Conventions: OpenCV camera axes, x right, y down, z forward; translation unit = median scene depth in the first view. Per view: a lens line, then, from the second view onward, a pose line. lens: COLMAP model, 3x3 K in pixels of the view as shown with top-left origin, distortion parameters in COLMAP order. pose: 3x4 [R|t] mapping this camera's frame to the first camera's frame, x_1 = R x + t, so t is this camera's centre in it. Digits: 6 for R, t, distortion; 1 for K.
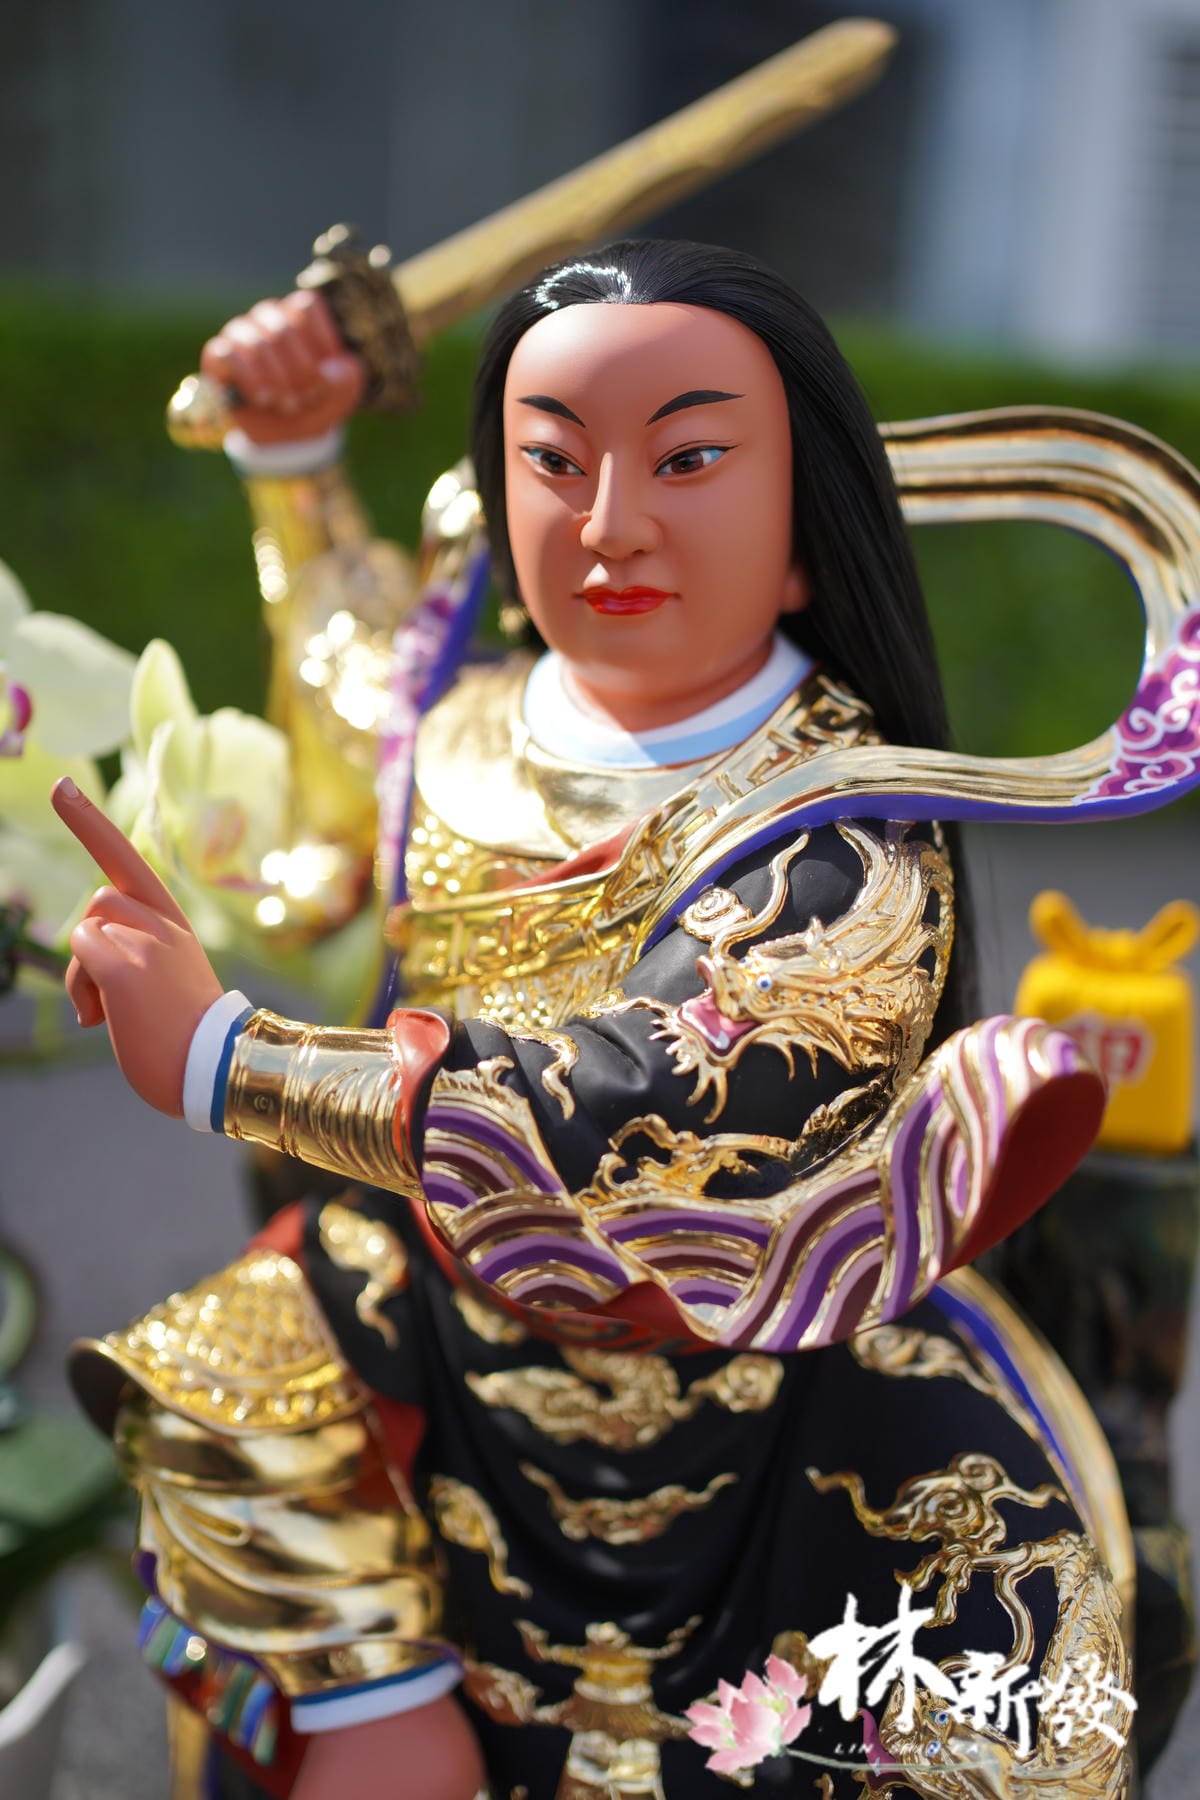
lens RADIAL K [[1830.3, 0, 583.6], [0, 1830.3, 894.5], [0, 0, 1]] dist [0.020871, 0.000000]
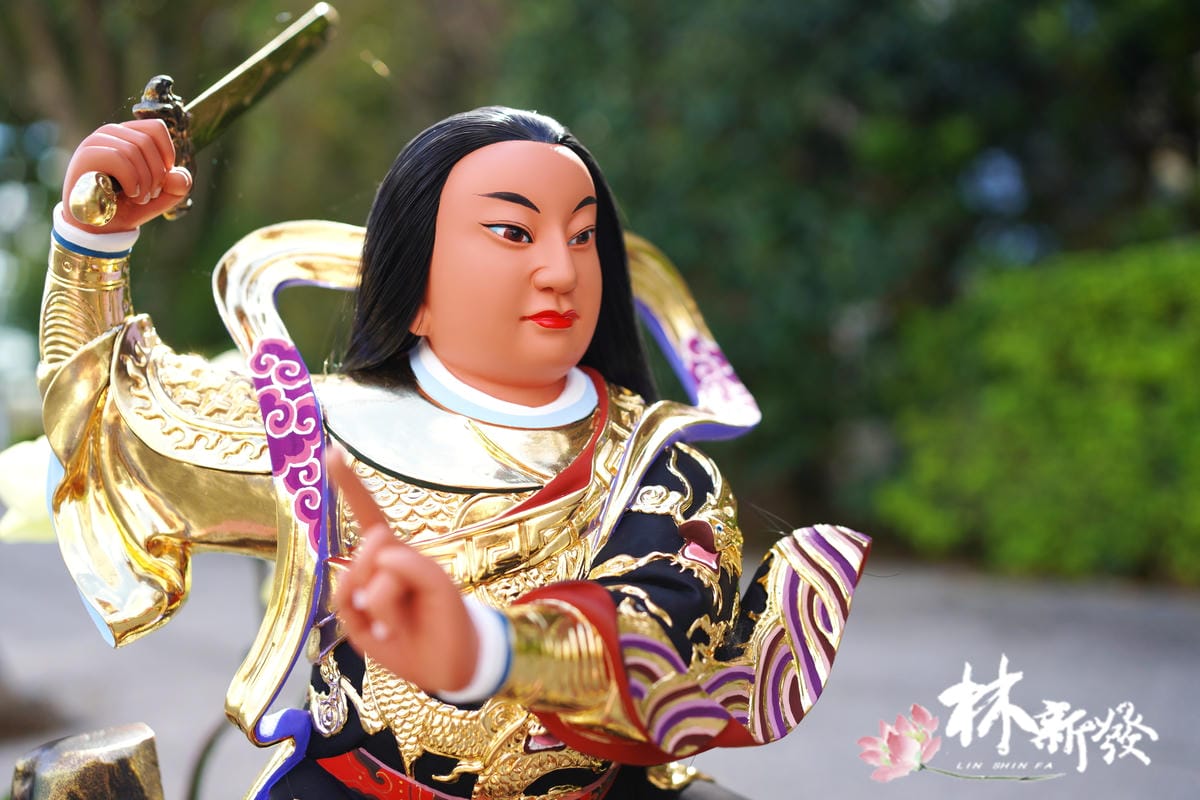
lens RADIAL K [[1276.6, 0, 588.9], [0, 1276.6, 399.2], [0, 0, 1]] dist [0.031299, 0.000000]
pose [[0.634593, -0.042004, 0.771705, -0.839257], [0.195492, 0.974774, -0.107701, 0.033596], [-0.747713, 0.219208, 0.626796, 0.299161]]
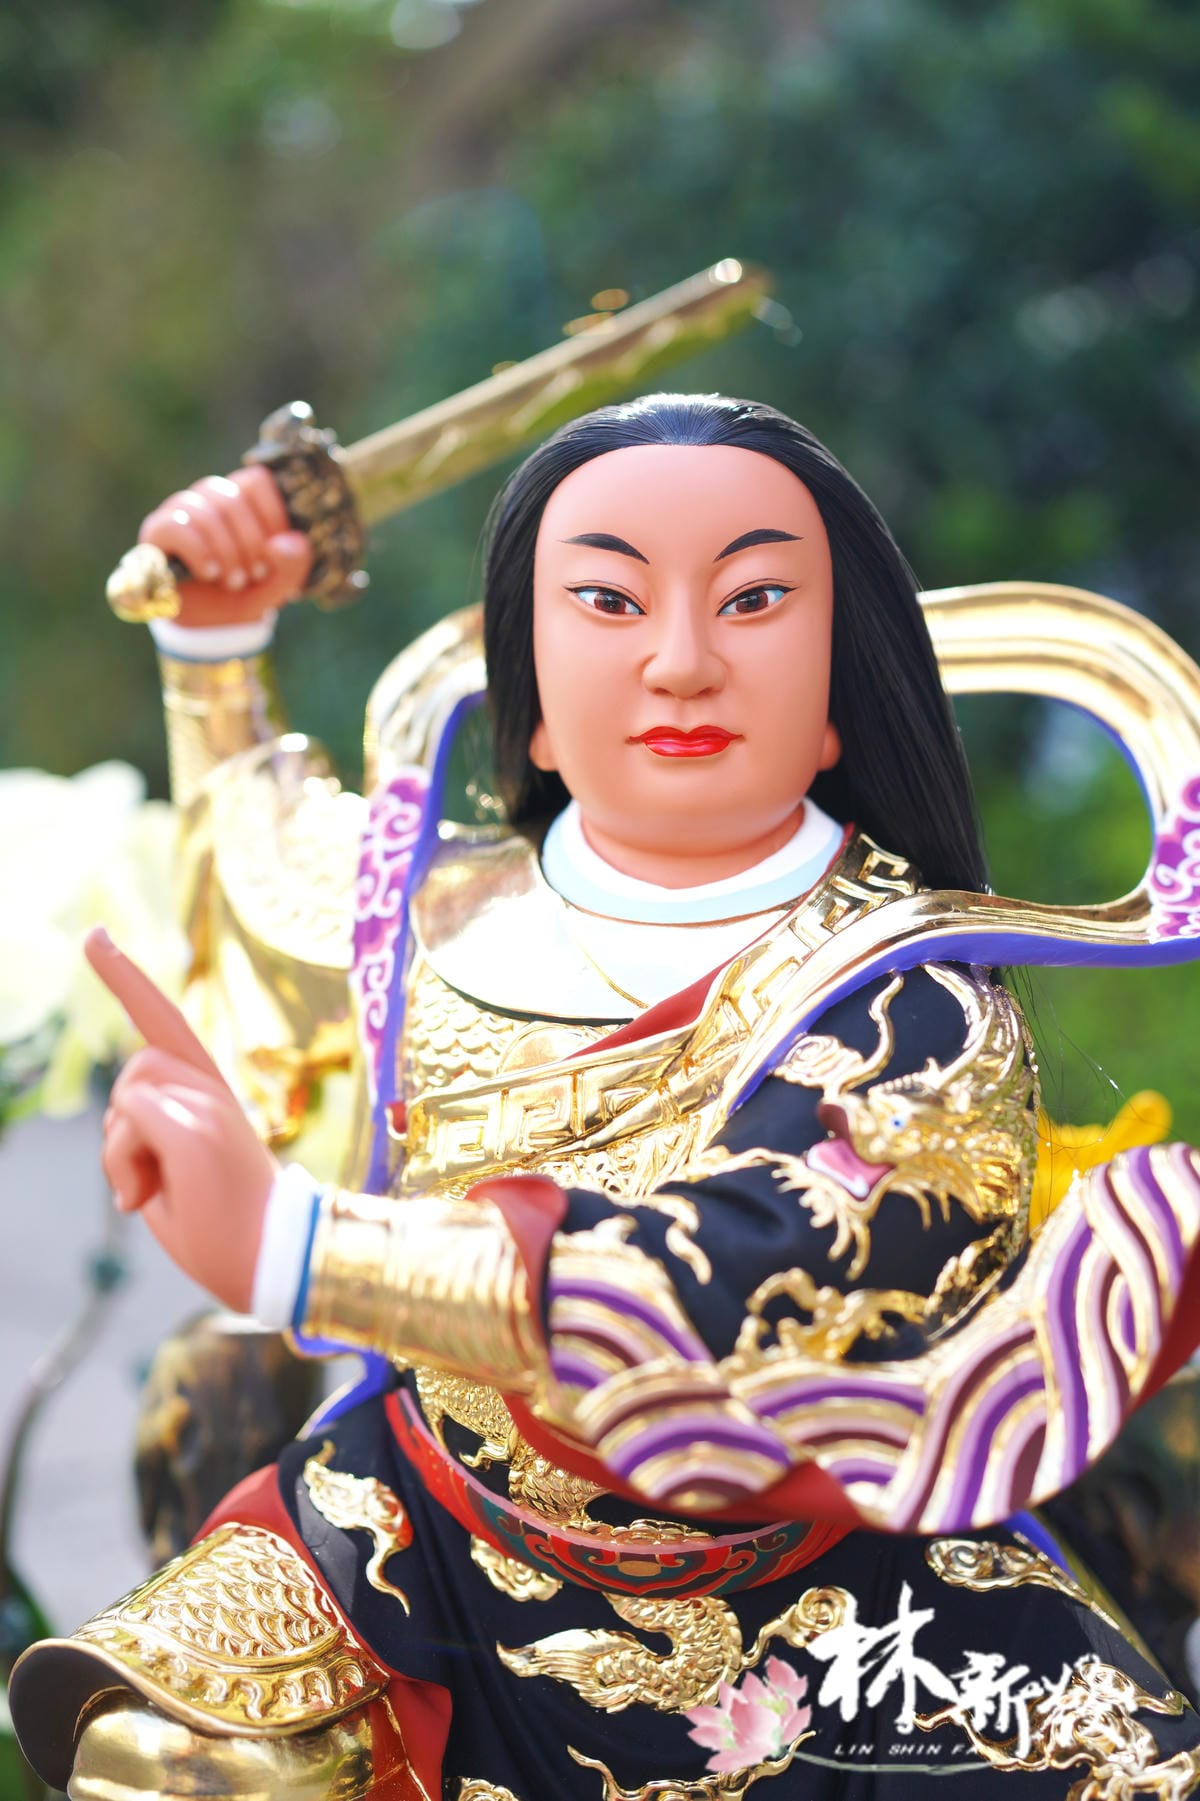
lens RADIAL K [[1904.4, 0, 599.6], [0, 1904.4, 912.9], [0, 0, 1]] dist [0.032453, 0.000000]
pose [[0.976422, -0.011188, 0.215581, -0.241293], [0.050386, 0.982884, -0.177200, 0.101324], [-0.209909, 0.183884, 0.960273, 0.076142]]
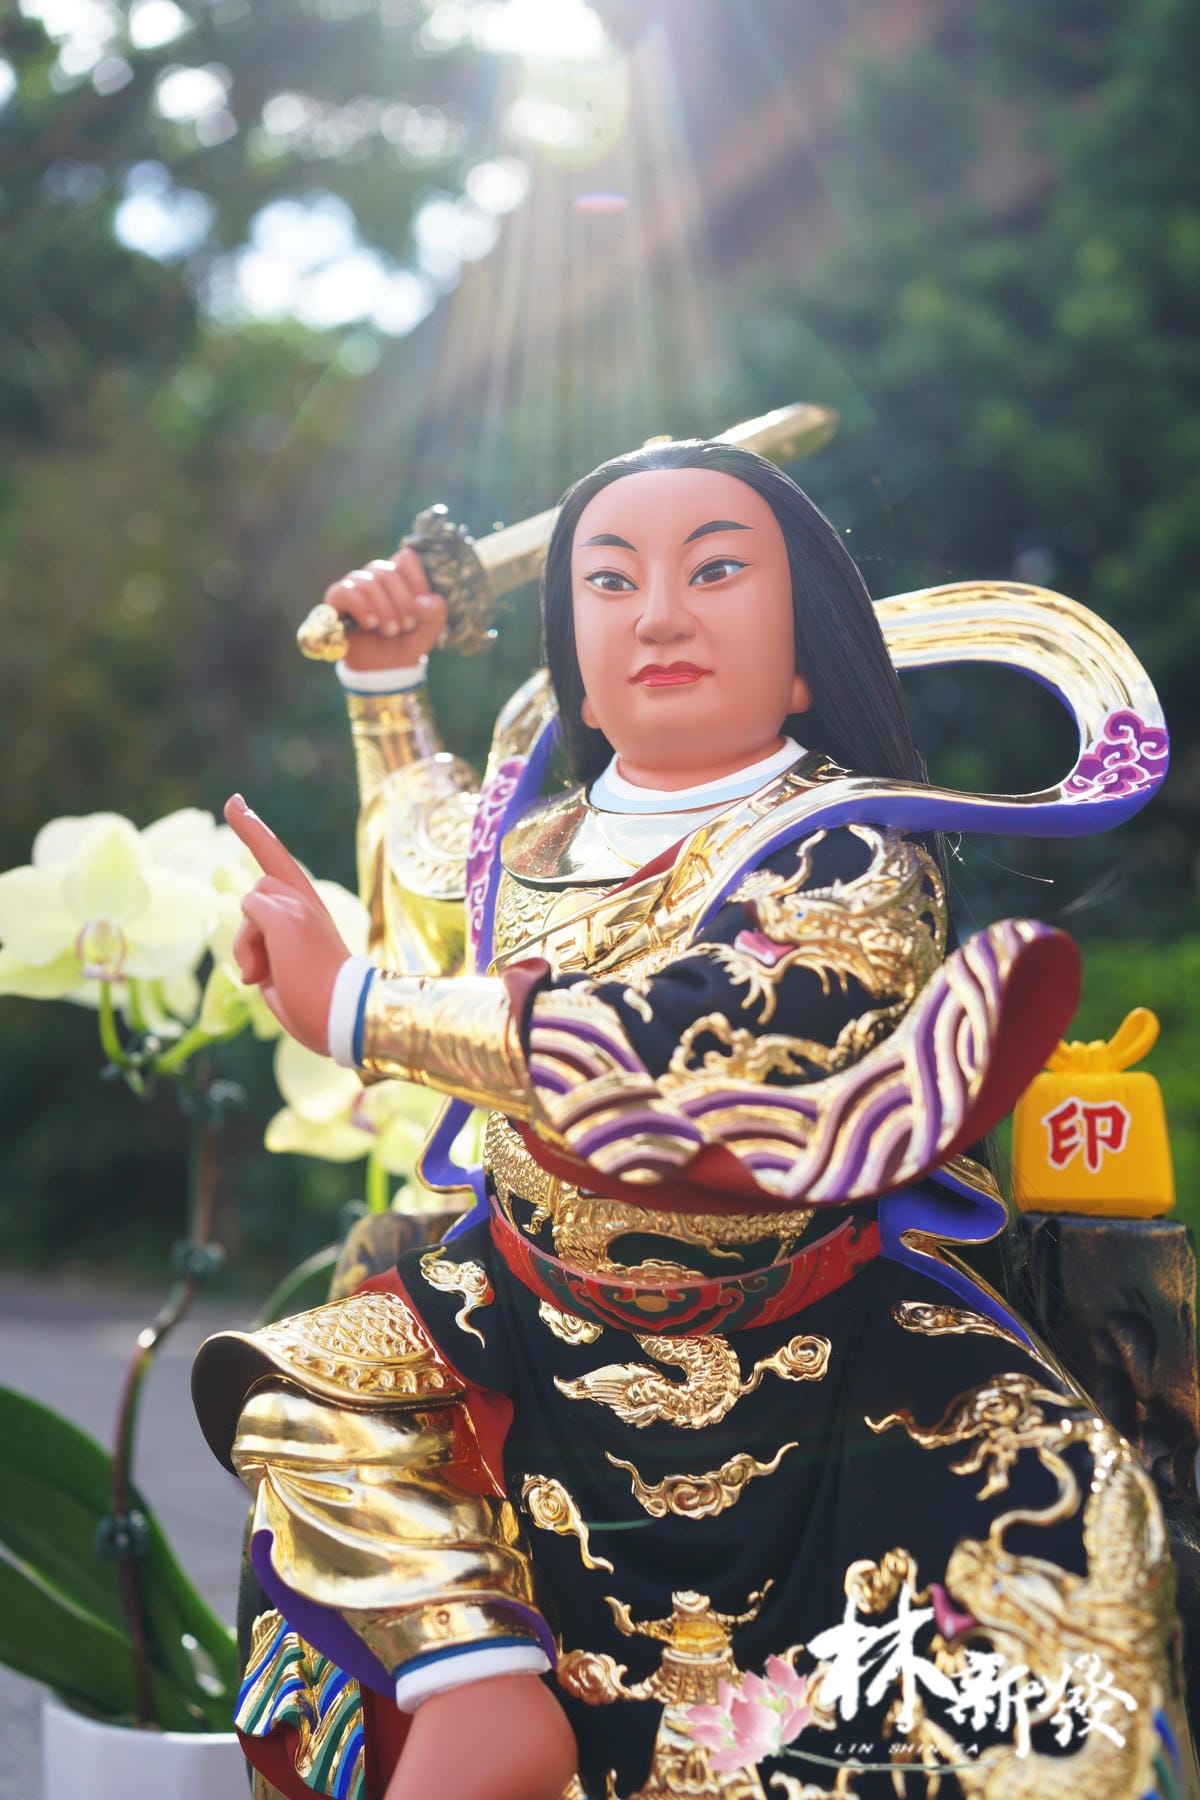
lens RADIAL K [[1830.3, 0, 591.0], [0, 1830.3, 898.4], [0, 0, 1]] dist [0.020871, 0.000000]
pose [[0.999548, -0.024219, 0.017784, -0.061663], [0.028756, 0.942679, -0.332460, 0.422810], [-0.008712, 0.332821, 0.942950, -0.170786]]
